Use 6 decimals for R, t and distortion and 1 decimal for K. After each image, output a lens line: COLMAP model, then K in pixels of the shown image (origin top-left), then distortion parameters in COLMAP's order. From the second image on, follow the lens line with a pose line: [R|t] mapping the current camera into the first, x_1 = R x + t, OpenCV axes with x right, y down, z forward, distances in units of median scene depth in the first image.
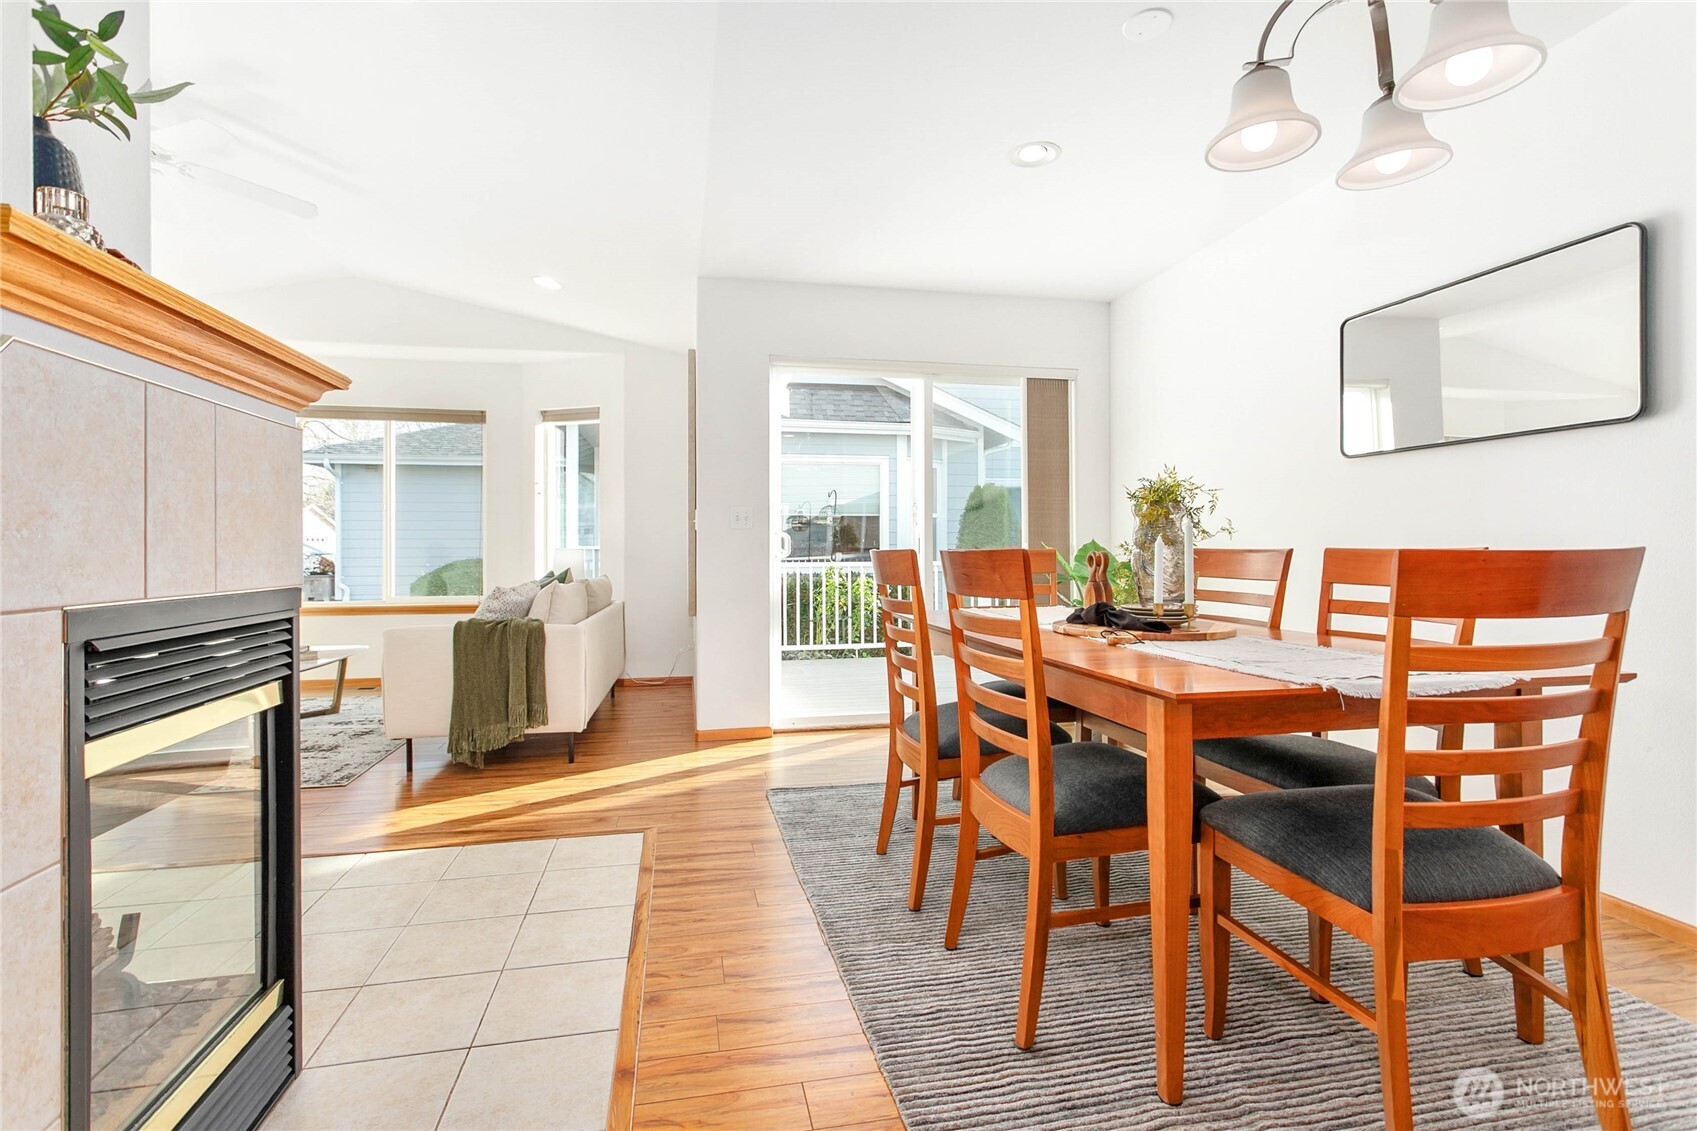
lens RADIAL K [[808.8, 0, 847.1], [0, 808.8, 550.4], [0, 0, 1]] dist [0.001407, 0.002699]
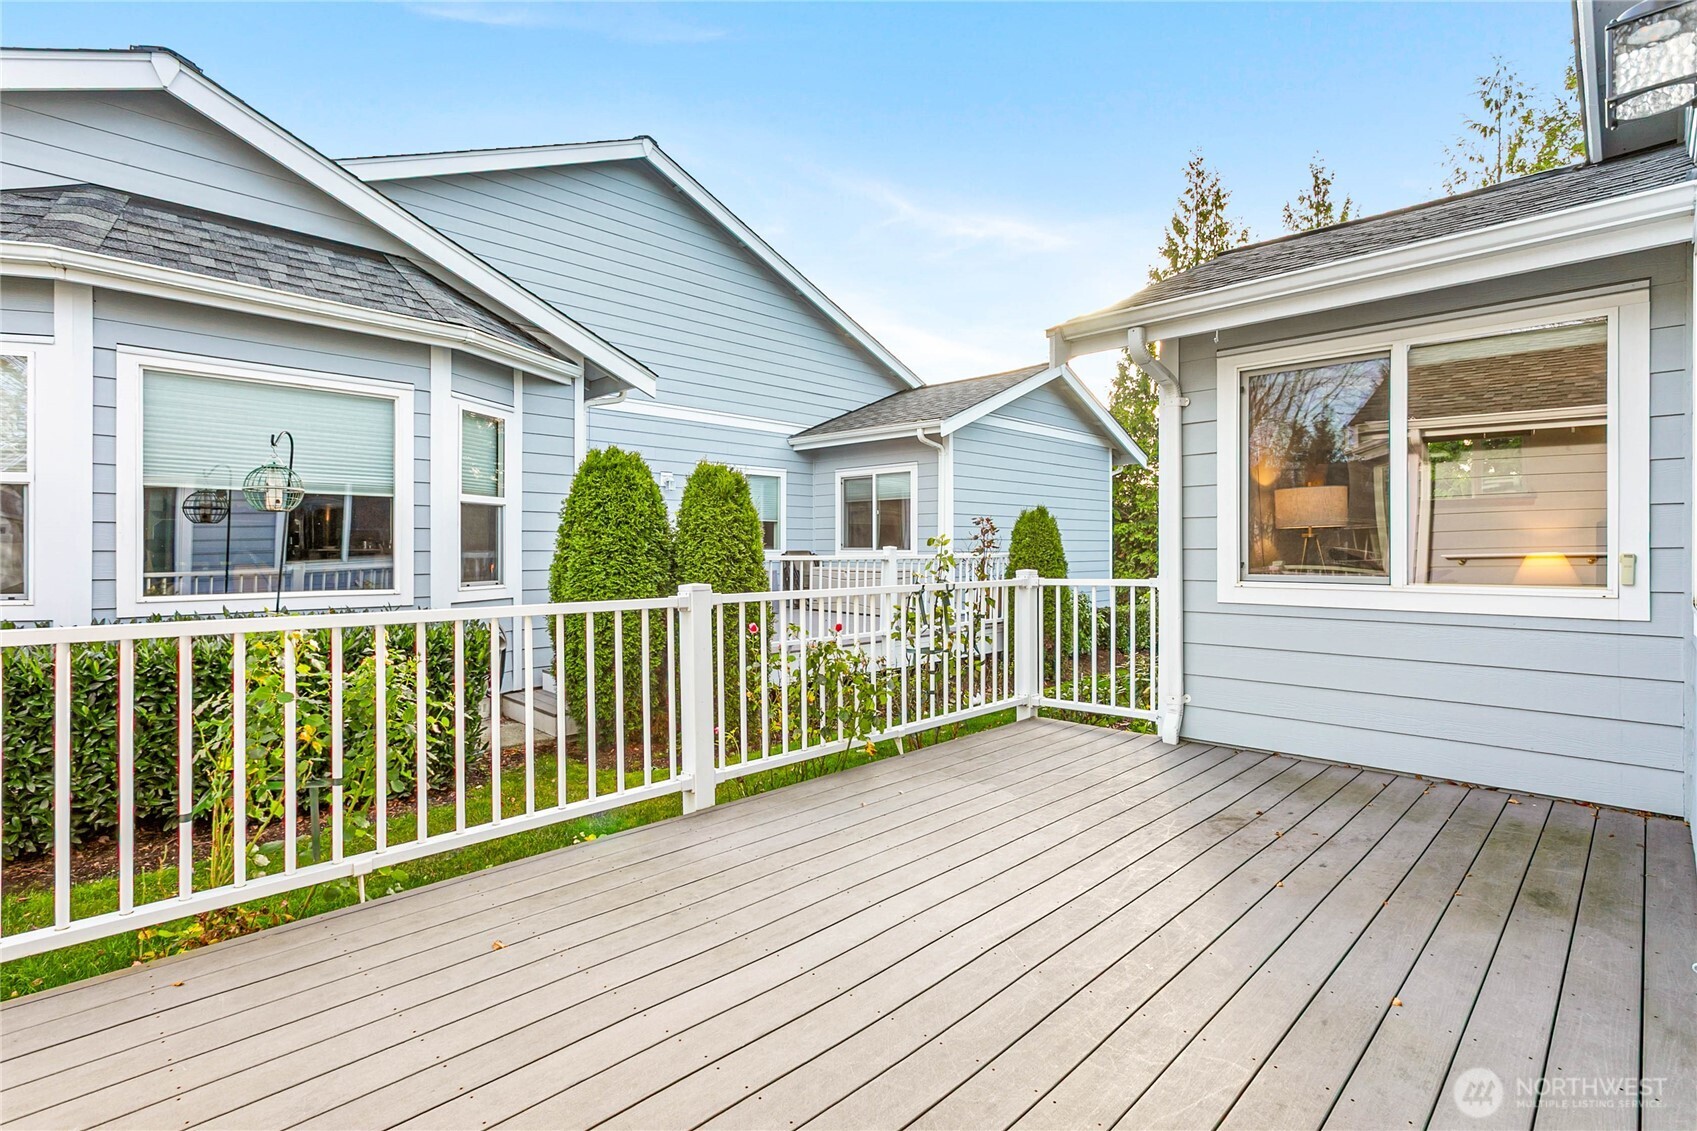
lens RADIAL K [[808.8, 0, 843.0], [0, 808.8, 555.6], [0, 0, 1]] dist [0.001407, 0.002699]
pose [[0.836095, 0.003747, 0.548571, -0.005743], [-0.003533, 0.999993, -0.001446, -0.007222], [-0.548573, -0.000729, 0.836103, 0.608223]]
